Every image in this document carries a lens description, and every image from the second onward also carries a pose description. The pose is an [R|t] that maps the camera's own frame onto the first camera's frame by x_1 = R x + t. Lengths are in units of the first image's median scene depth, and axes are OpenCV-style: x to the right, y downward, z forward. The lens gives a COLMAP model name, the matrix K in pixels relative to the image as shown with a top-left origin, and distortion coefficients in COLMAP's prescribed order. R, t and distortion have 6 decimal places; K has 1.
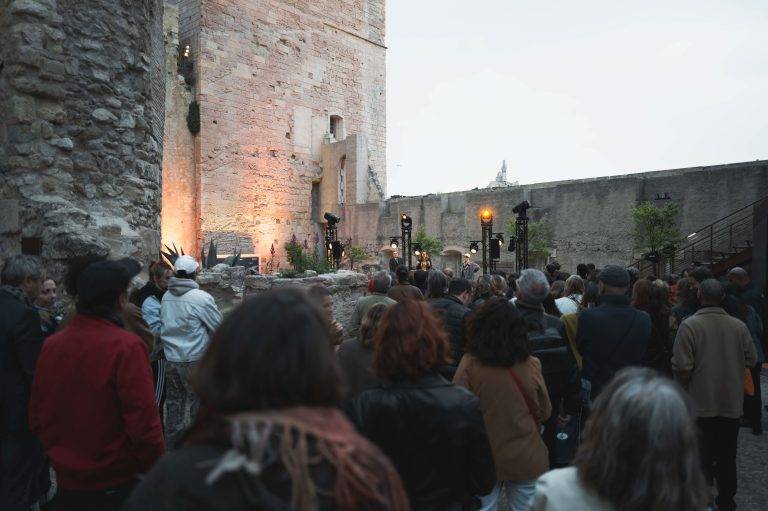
lens RADIAL K [[588.5, 0, 406.2], [0, 588.5, 255.4], [0, 0, 1]] dist [0.002353, 0.002926]
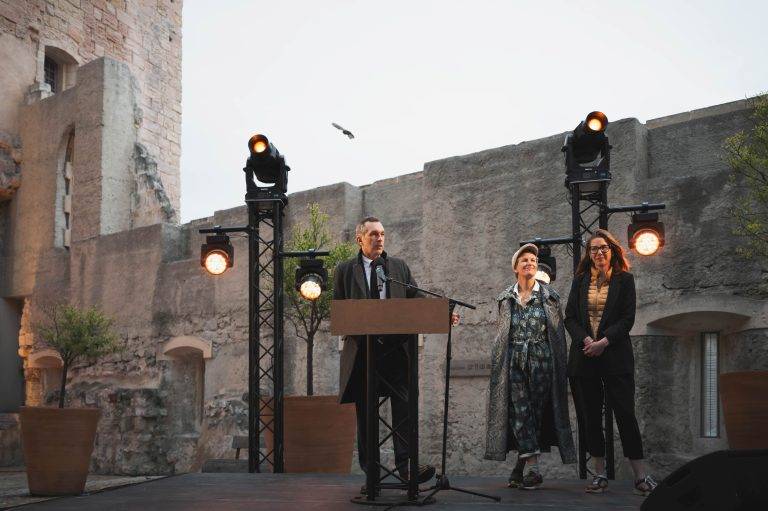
lens RADIAL K [[785.1, 0, 370.5], [0, 785.1, 379.1], [0, 0, 1]] dist [0.040419, -0.080220]
pose [[0.977913, 0.016611, 0.208349, -0.017756], [-0.002893, 0.997817, -0.065971, 0.039516], [-0.208990, 0.063912, 0.975827, 0.468283]]
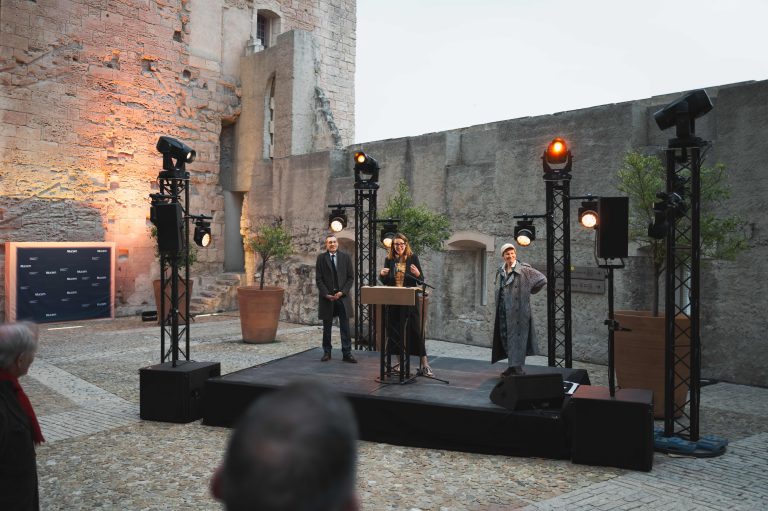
lens RADIAL K [[718.9, 0, 359.0], [0, 718.9, 234.5], [0, 0, 1]] dist [-0.000763, 0.002510]
pose [[0.998199, 0.019616, -0.056689, 0.018642], [-0.021088, 0.999452, -0.025497, 0.002791], [0.056158, 0.026646, 0.998066, 0.331611]]
